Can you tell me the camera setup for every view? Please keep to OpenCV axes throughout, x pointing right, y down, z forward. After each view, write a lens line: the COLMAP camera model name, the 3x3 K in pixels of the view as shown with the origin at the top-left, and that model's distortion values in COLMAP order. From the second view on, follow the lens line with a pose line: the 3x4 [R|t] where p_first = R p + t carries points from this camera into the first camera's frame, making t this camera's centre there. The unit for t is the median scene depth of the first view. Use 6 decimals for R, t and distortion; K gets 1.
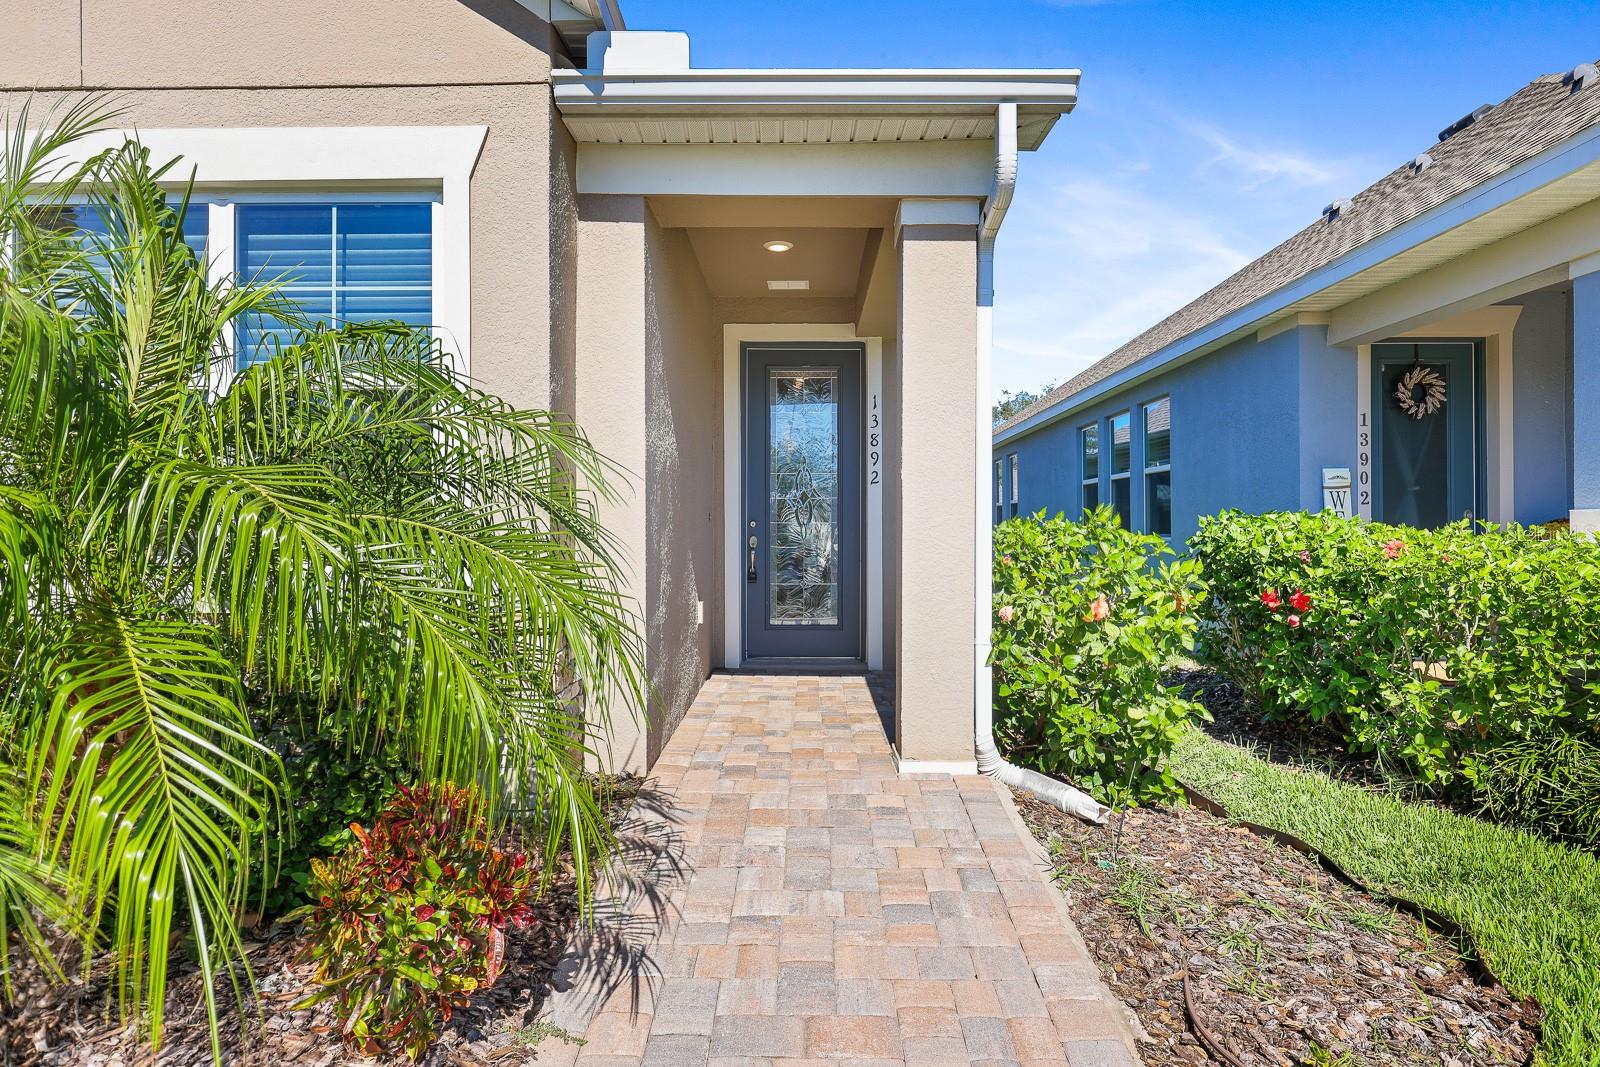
lens RADIAL K [[903.4, 0, 804.0], [0, 903.4, 528.2], [0, 0, 1]] dist [-0.001086, -0.000553]
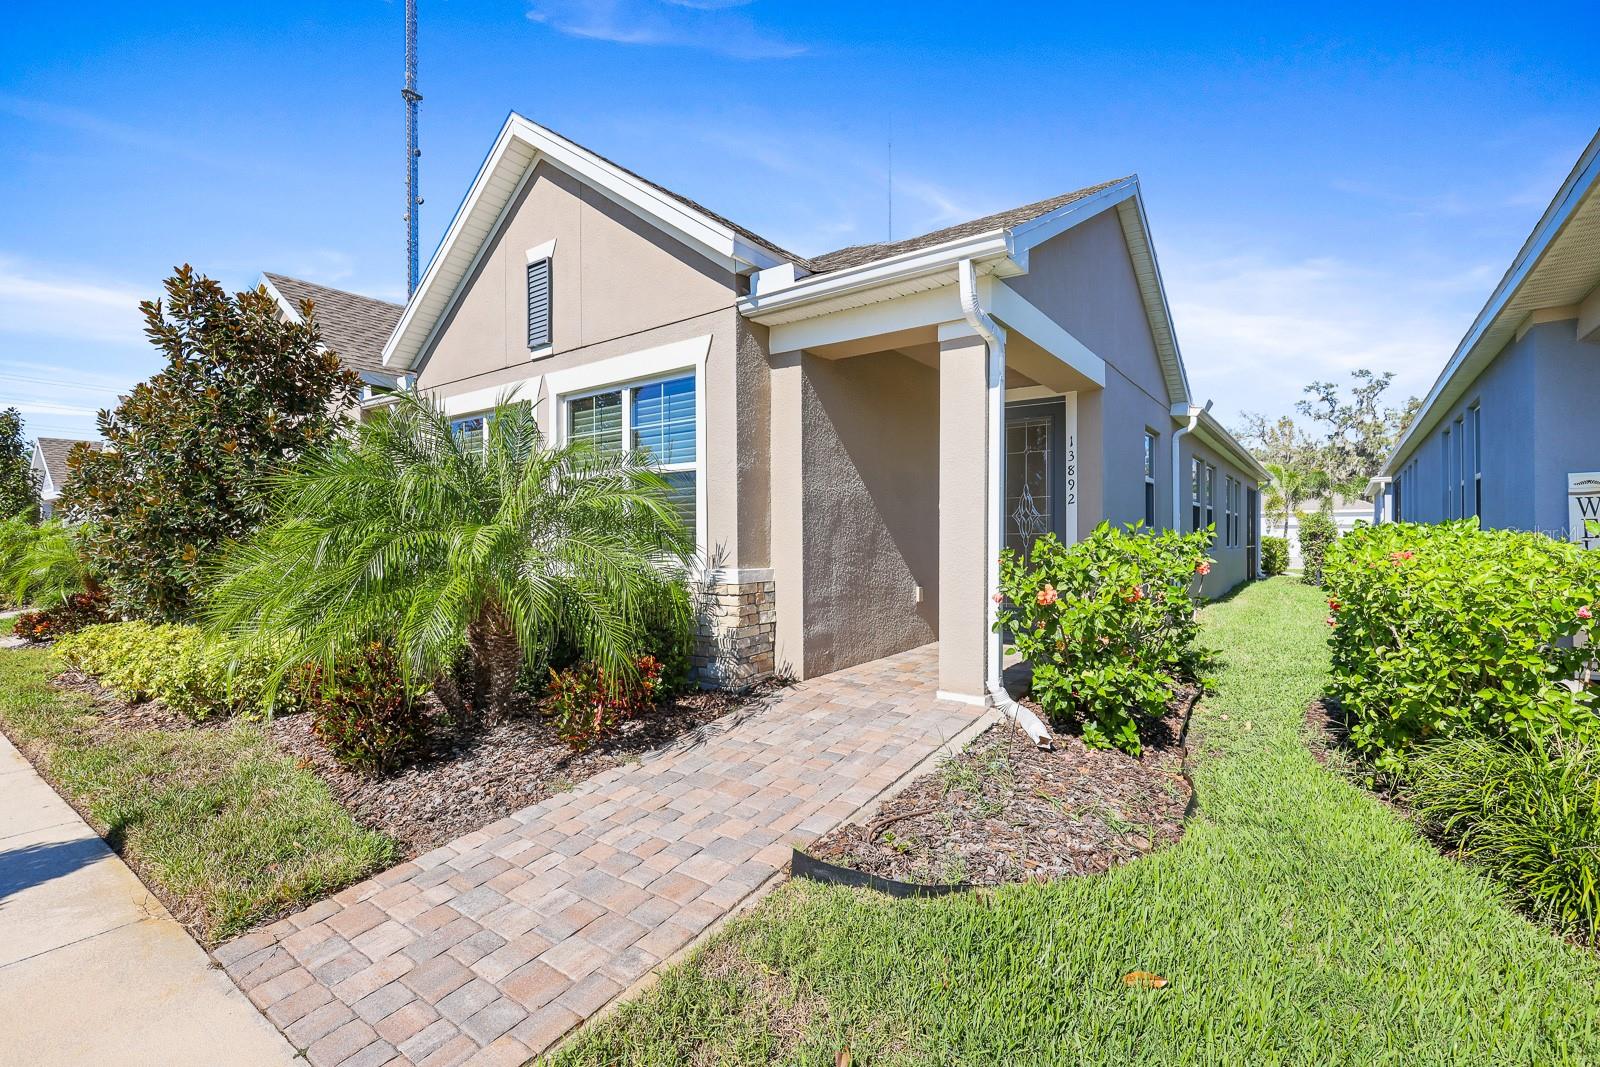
lens RADIAL K [[725.2, 0, 797.6], [0, 725.2, 537.9], [0, 0, 1]] dist [-0.001246, 0.000575]
pose [[0.801852, -0.001459, -0.597521, 0.693015], [0.003097, 0.999994, 0.001714, -0.005653], [0.597515, -0.003225, 0.801851, -0.139947]]
